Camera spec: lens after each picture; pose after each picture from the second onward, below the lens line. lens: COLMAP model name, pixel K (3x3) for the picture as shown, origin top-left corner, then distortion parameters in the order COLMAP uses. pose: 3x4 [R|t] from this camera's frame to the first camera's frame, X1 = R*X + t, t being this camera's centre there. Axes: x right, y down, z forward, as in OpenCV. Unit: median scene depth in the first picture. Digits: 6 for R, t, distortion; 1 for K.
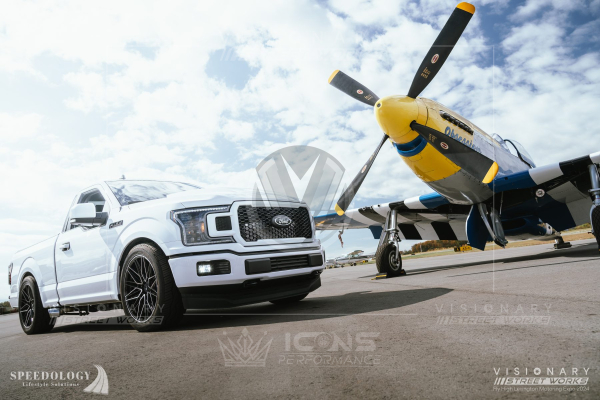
lens RADIAL K [[416.3, 0, 300.0], [0, 416.3, 200.0], [0, 0, 1]] dist [-0.038901, -0.000775]
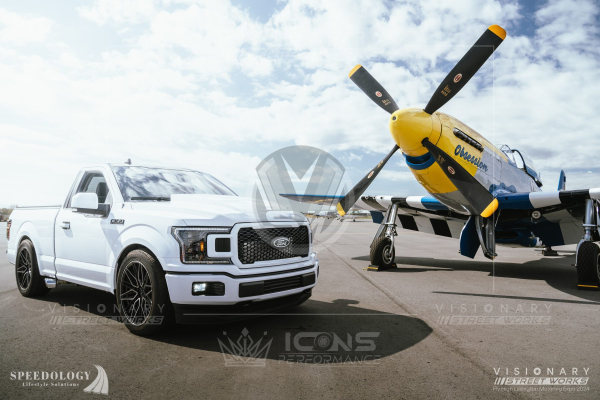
lens RADIAL K [[413.1, 0, 321.2], [0, 413.1, 196.7], [0, 0, 1]] dist [-0.037162, 0.000928]
pose [[0.990599, 0.129595, 0.043794, -0.002697], [-0.133974, 0.983787, 0.119223, -0.159524], [-0.027633, -0.123969, 0.991901, 0.000999]]
